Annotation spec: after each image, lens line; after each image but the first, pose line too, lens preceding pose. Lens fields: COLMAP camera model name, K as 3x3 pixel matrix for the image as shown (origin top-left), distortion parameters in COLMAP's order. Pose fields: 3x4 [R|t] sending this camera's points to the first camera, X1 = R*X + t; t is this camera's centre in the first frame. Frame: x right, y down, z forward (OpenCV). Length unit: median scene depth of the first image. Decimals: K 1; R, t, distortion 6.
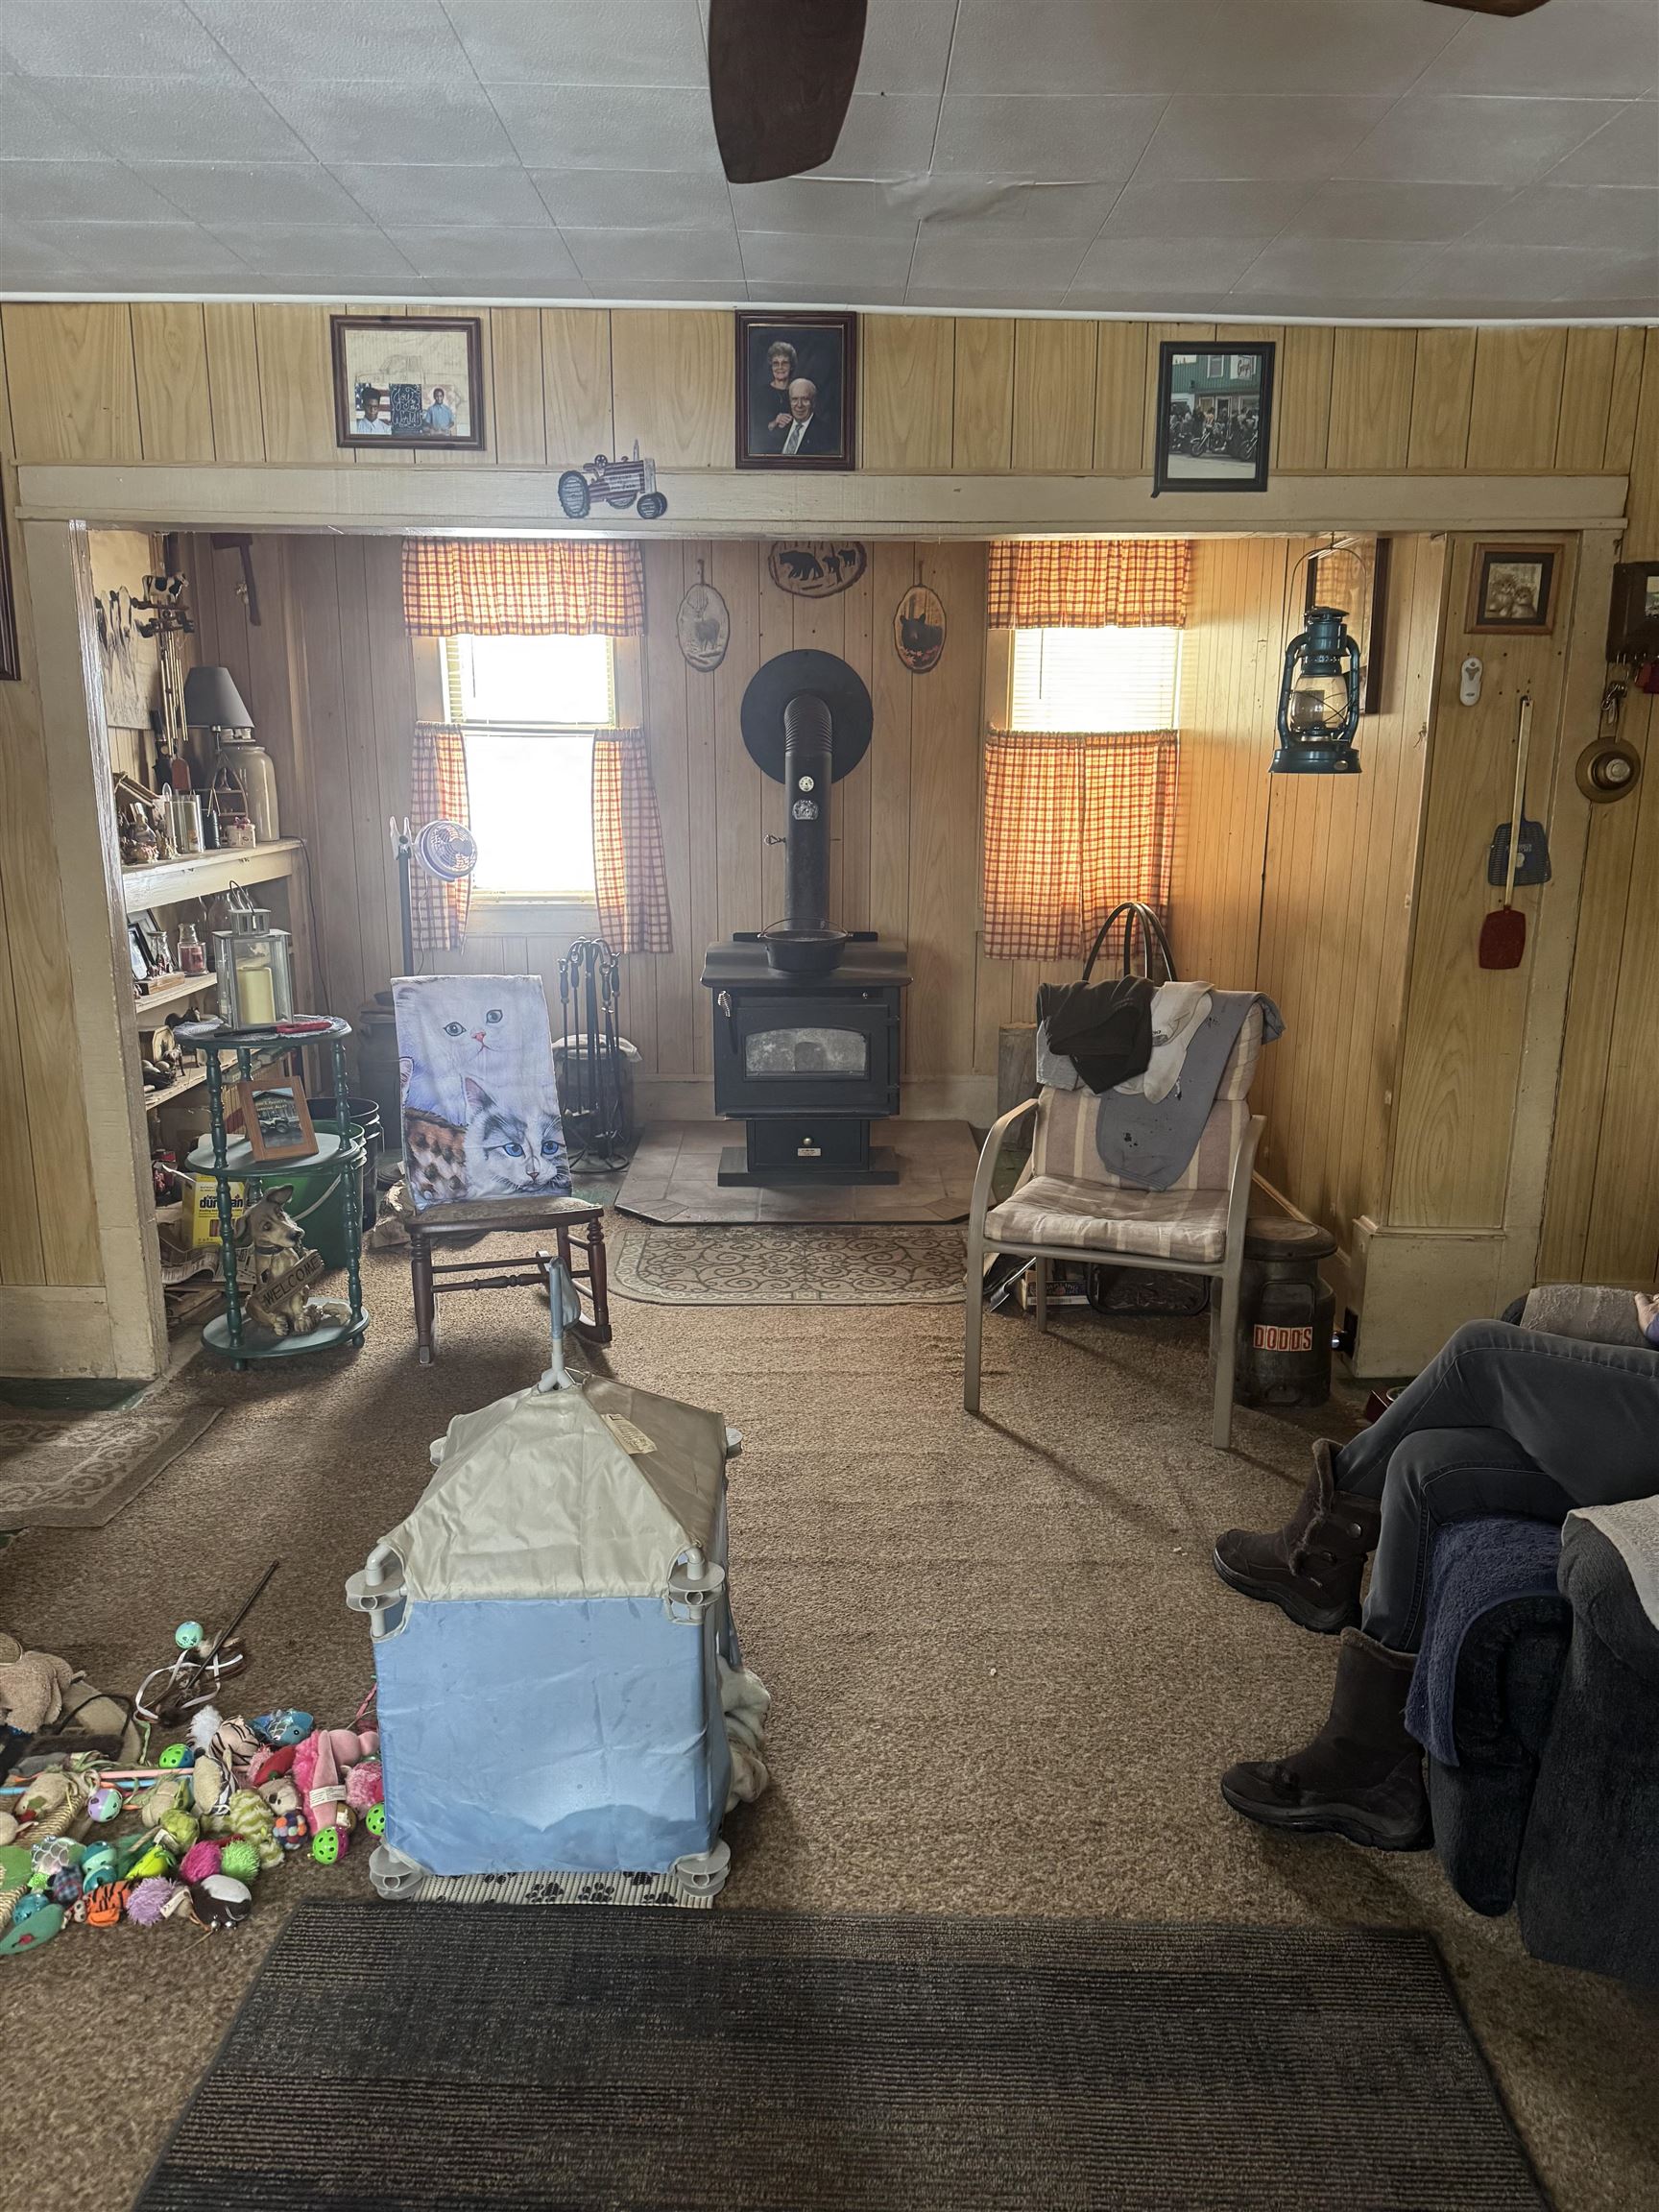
lens RADIAL K [[1510.2, 0, 829.5], [0, 1510.2, 1106.0], [0, 0, 1]] dist [0.199320, 0.000328]
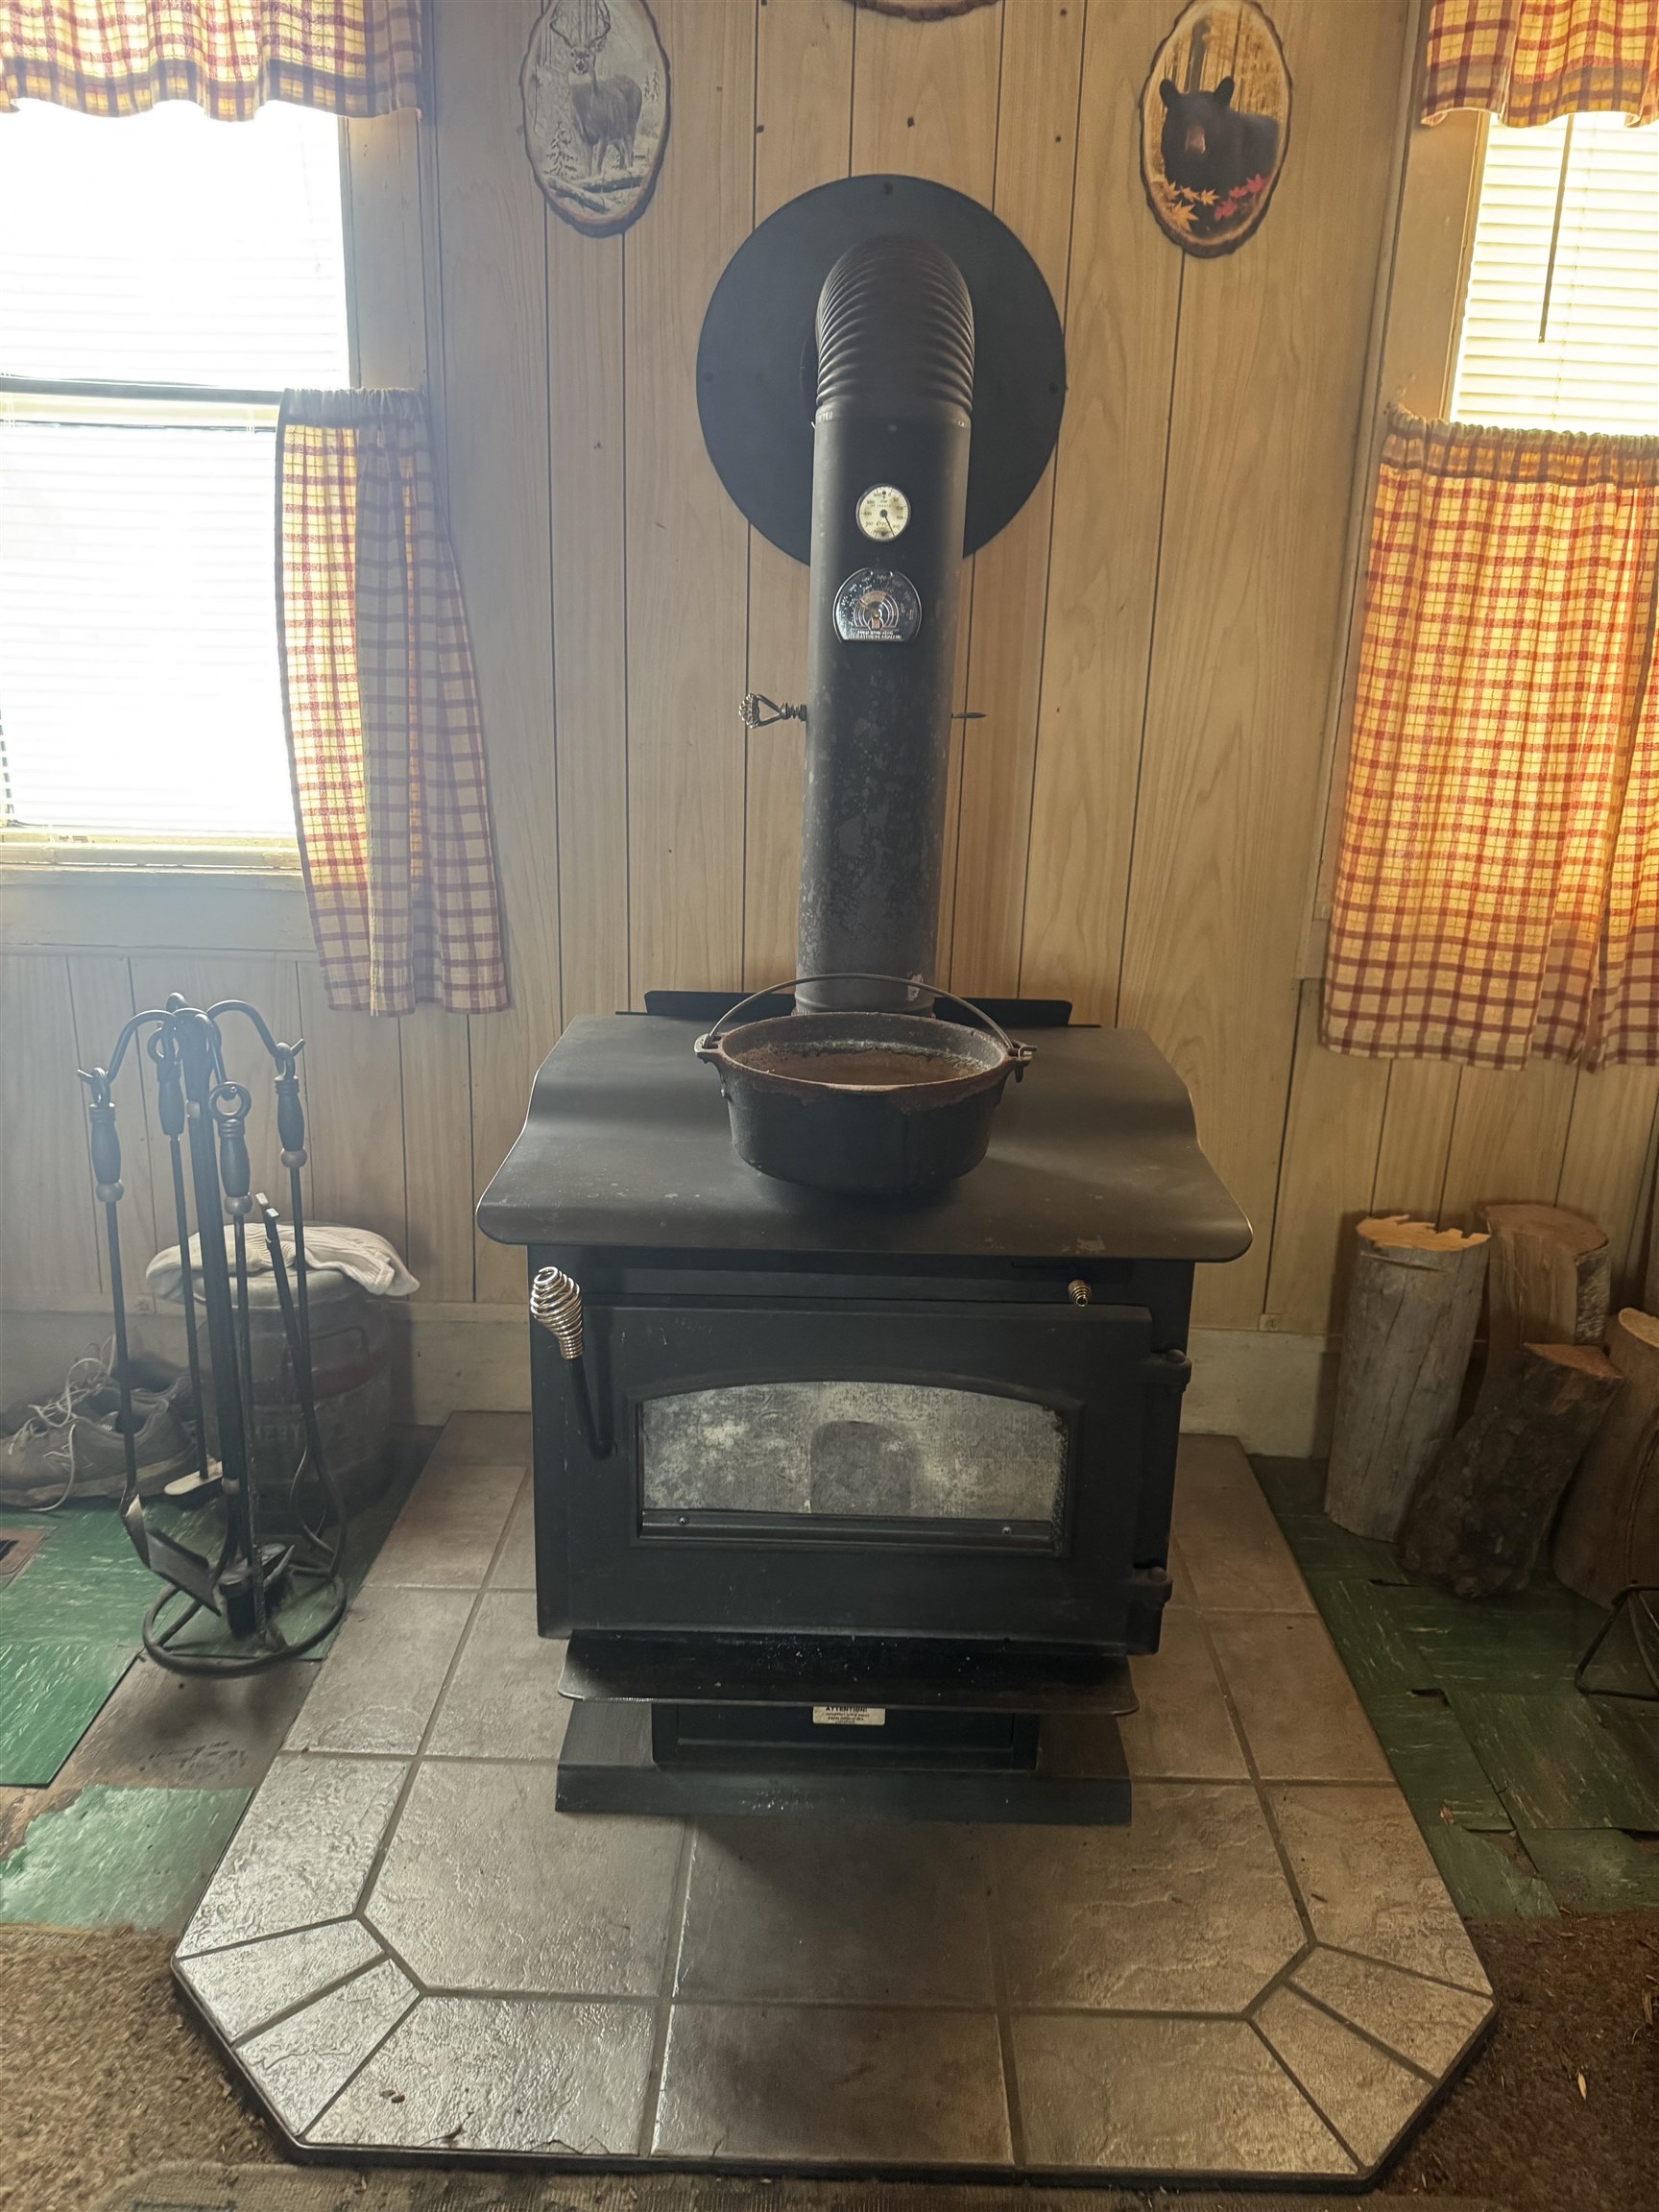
lens RADIAL K [[1528.7, 0, 845.0], [0, 1528.7, 1110.3], [0, 0, 1]] dist [0.084797, -0.068169]
pose [[0.999412, 0.033077, -0.009011, -0.014432], [-0.032500, 0.997783, 0.058080, -0.104186], [0.010912, -0.057753, 0.998271, 0.630773]]
